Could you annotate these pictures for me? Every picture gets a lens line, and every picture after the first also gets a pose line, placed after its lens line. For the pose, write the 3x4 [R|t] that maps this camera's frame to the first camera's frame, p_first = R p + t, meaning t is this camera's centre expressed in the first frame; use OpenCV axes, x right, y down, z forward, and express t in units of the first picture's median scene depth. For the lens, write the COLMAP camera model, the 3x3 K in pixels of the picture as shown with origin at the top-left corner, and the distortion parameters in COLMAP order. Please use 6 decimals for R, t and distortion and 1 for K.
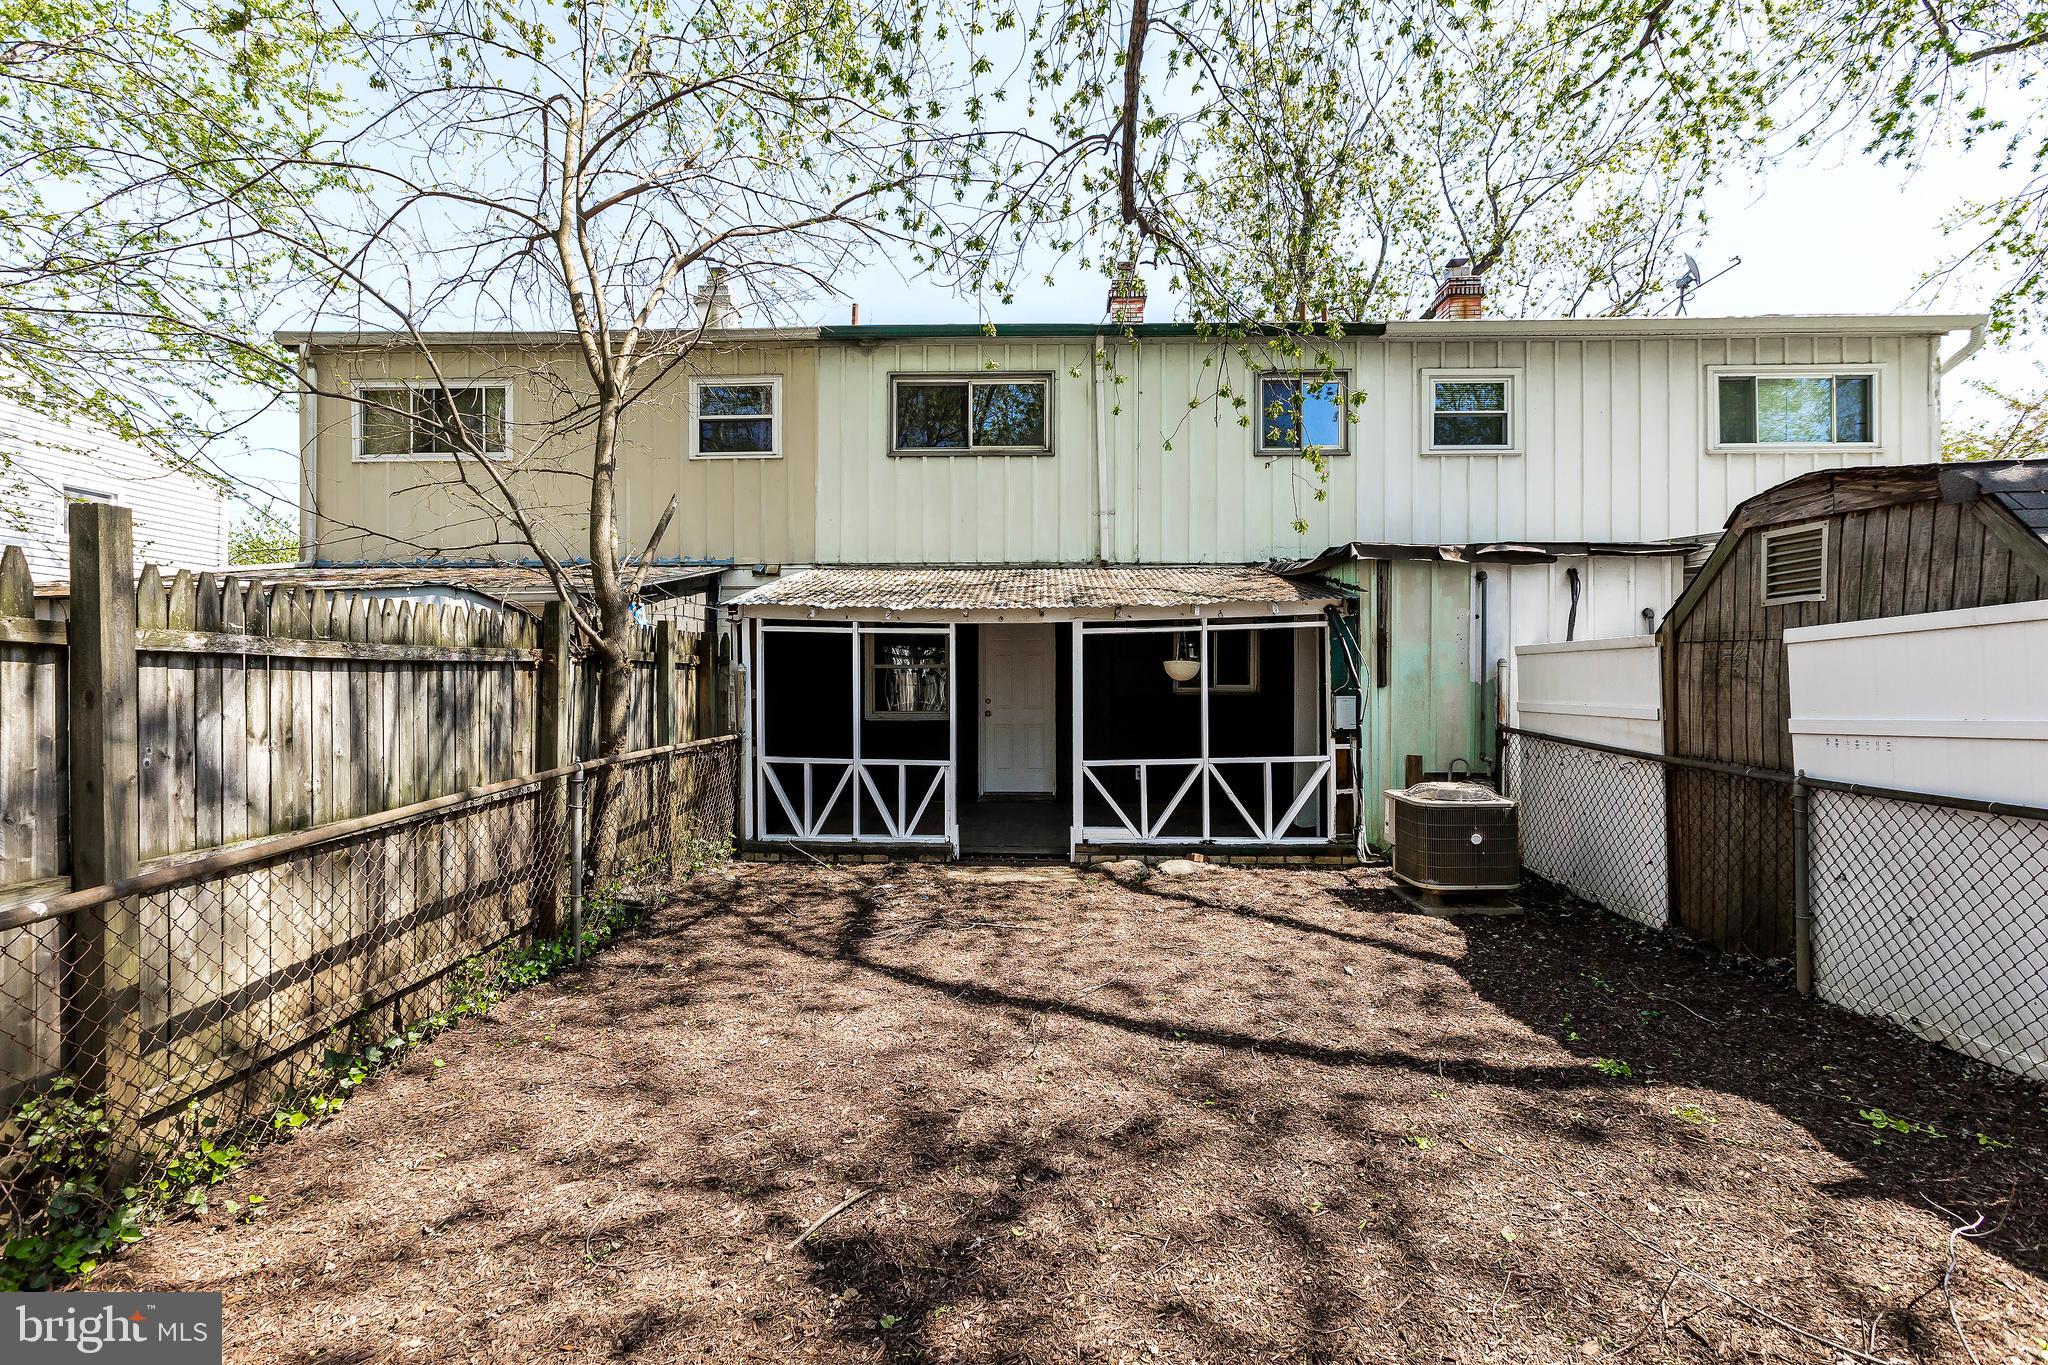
lens RADIAL K [[935.0, 0, 1024.0], [0, 935.0, 682.5], [0, 0, 1]] dist [0.002972, 0.000421]
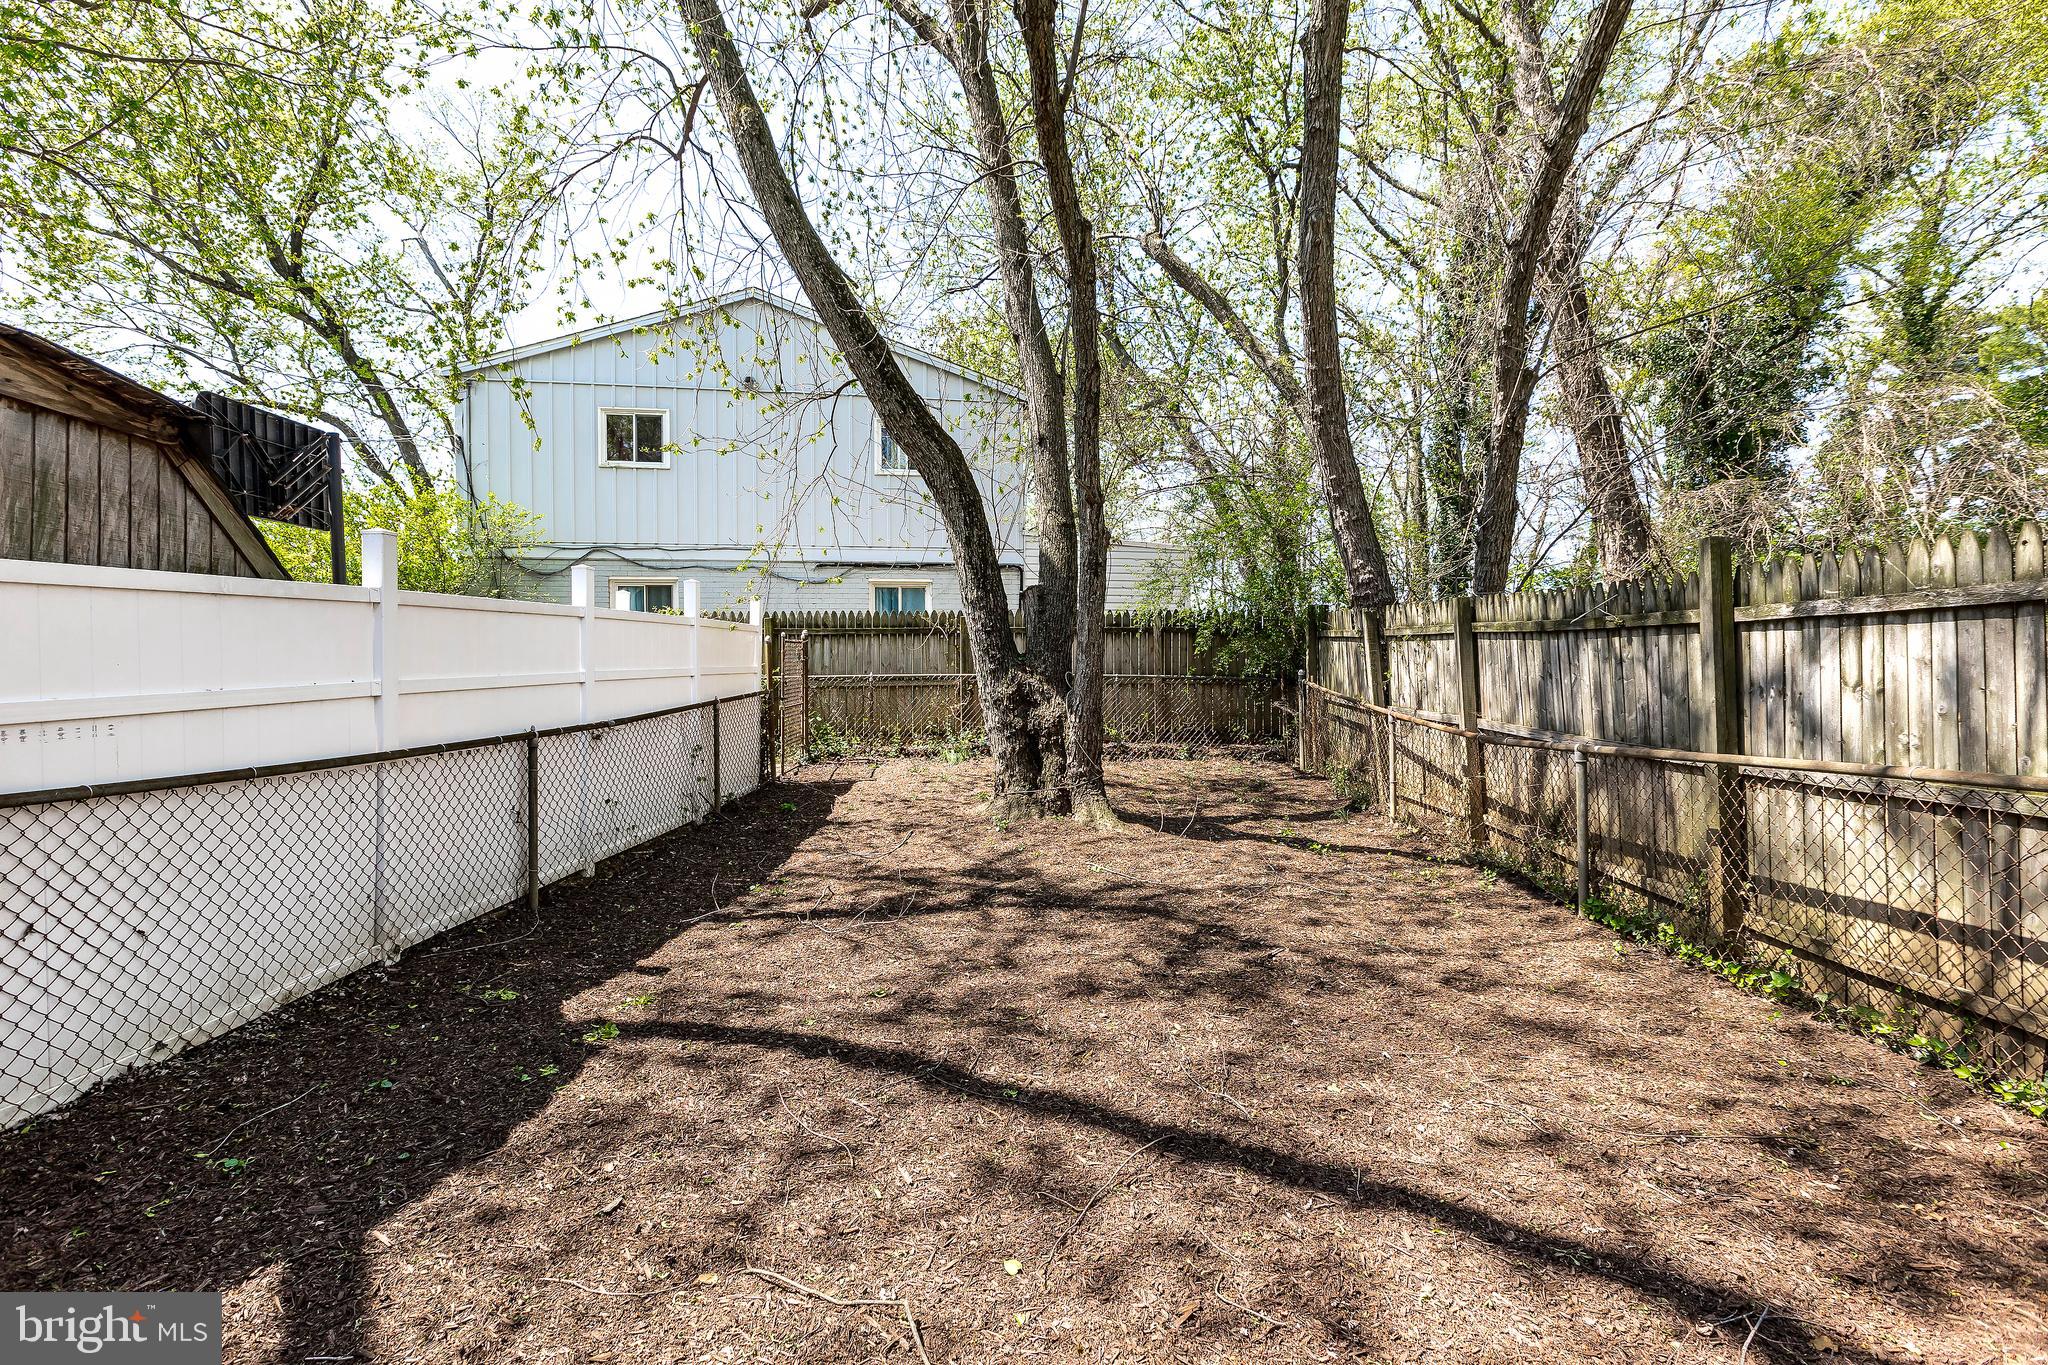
lens RADIAL K [[935.0, 0, 1024.0], [0, 935.0, 682.5], [0, 0, 1]] dist [0.002972, 0.000421]
pose [[-0.999483, 0.008935, 0.030872, 0.134396], [0.009042, 0.999954, 0.003336, 0.035999], [-0.030841, 0.003613, -0.999518, 1.925089]]
